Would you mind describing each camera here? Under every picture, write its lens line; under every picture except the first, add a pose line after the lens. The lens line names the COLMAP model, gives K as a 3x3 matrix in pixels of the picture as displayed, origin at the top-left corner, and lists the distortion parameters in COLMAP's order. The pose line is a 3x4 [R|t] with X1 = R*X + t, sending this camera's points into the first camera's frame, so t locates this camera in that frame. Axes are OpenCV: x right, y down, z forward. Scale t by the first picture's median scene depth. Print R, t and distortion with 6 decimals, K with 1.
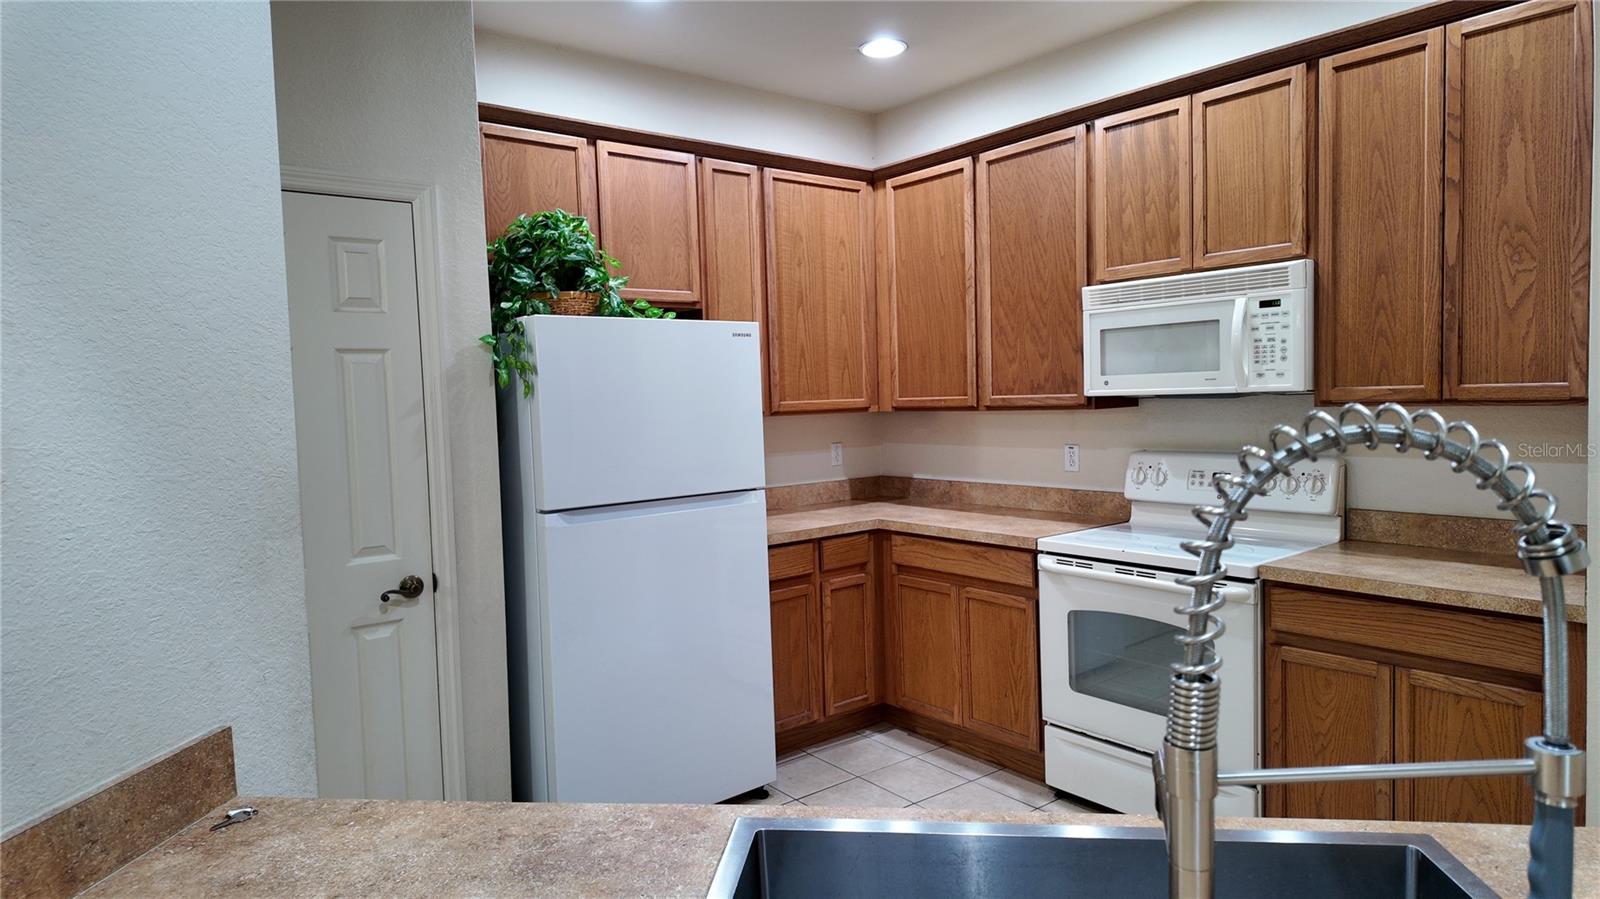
lens RADIAL K [[939.7, 0, 810.7], [0, 939.7, 441.6], [0, 0, 1]] dist [0.030767, -0.011045]
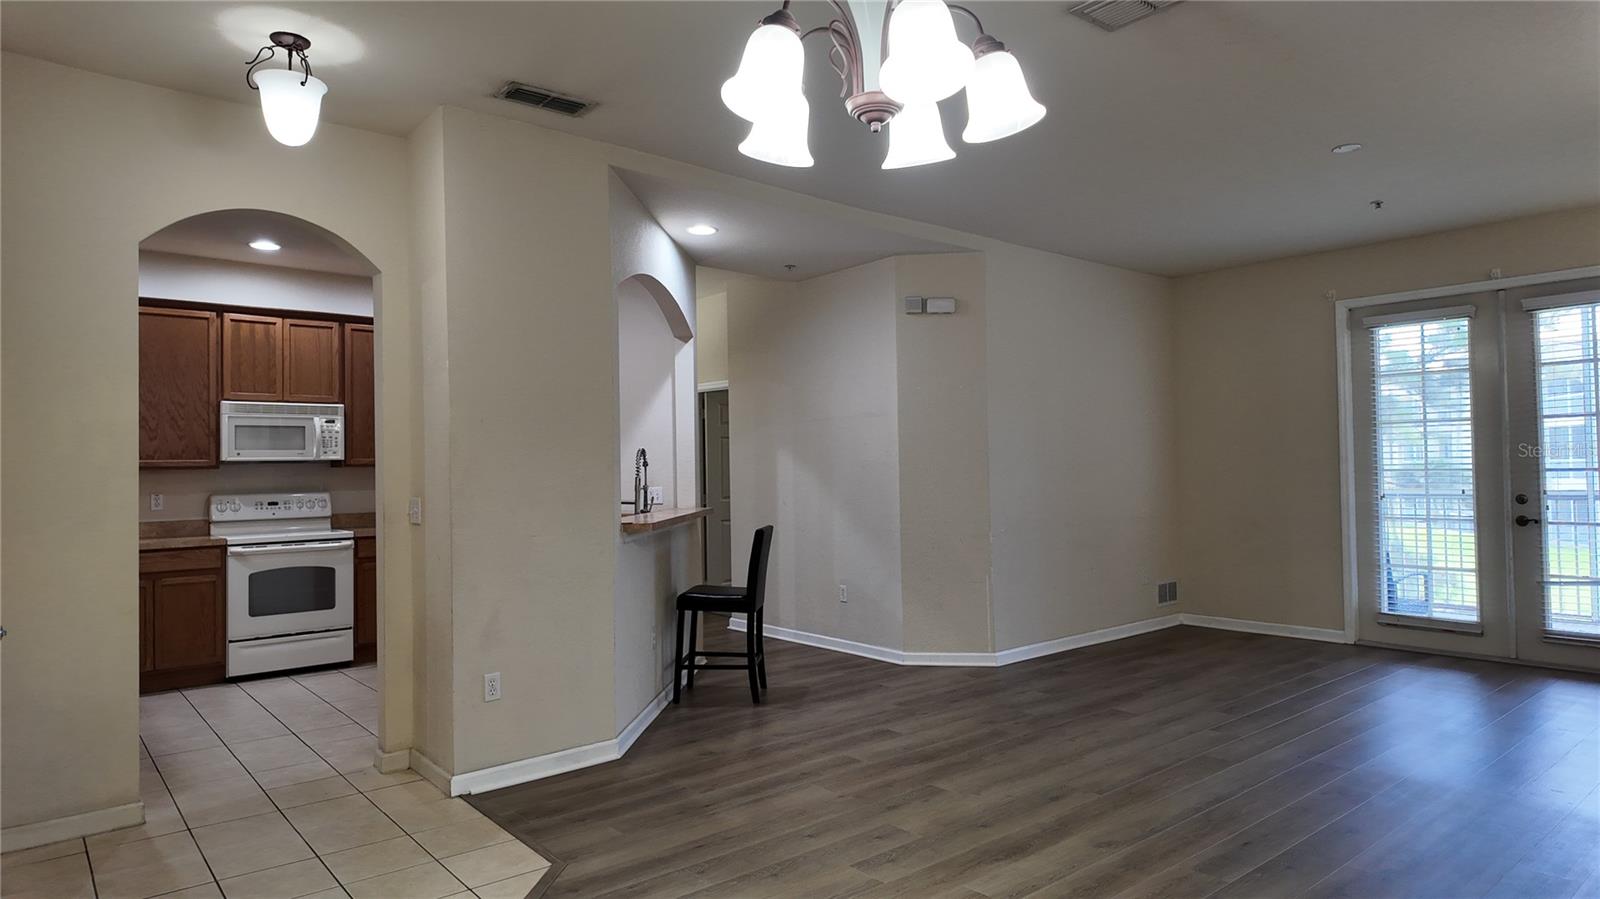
lens RADIAL K [[939.7, 0, 798.6], [0, 939.7, 448.0], [0, 0, 1]] dist [0.030767, -0.011045]
pose [[-0.032289, 0.049646, 0.998245, -1.664708], [0.069078, 0.996488, -0.047325, 0.094812], [-0.997089, 0.067429, -0.035606, -0.039766]]
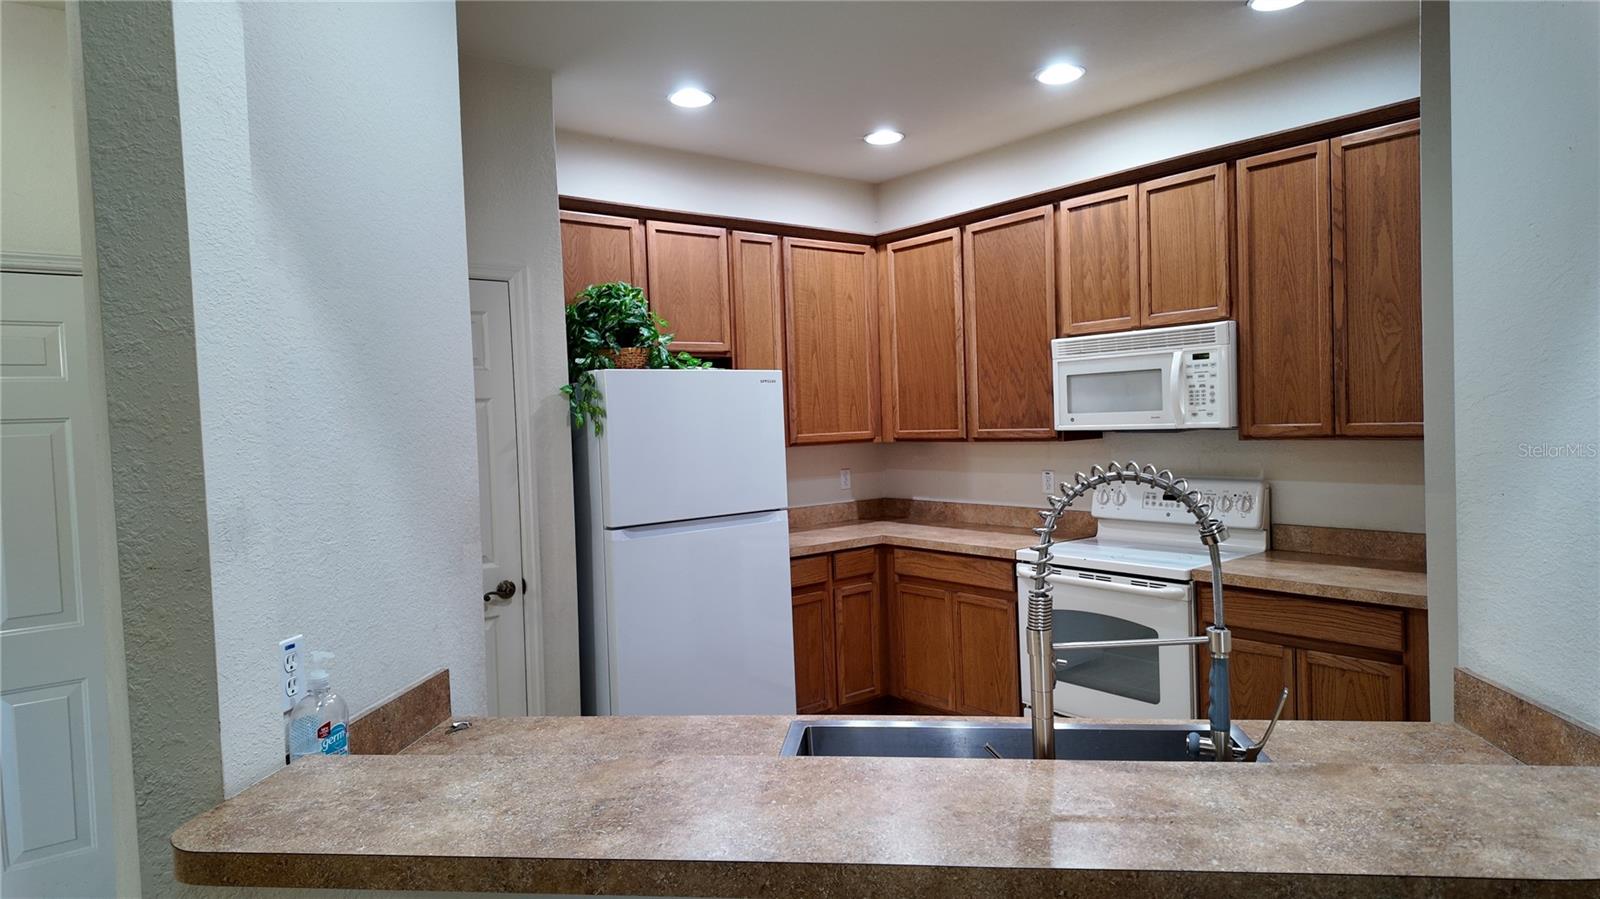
lens RADIAL K [[939.7, 0, 801.2], [0, 939.7, 441.3], [0, 0, 1]] dist [0.030767, -0.011045]
pose [[0.999898, -0.005161, -0.013298, -0.016054], [0.004831, 0.999682, -0.024763, -0.007217], [0.013422, 0.024696, 0.999605, -0.209159]]
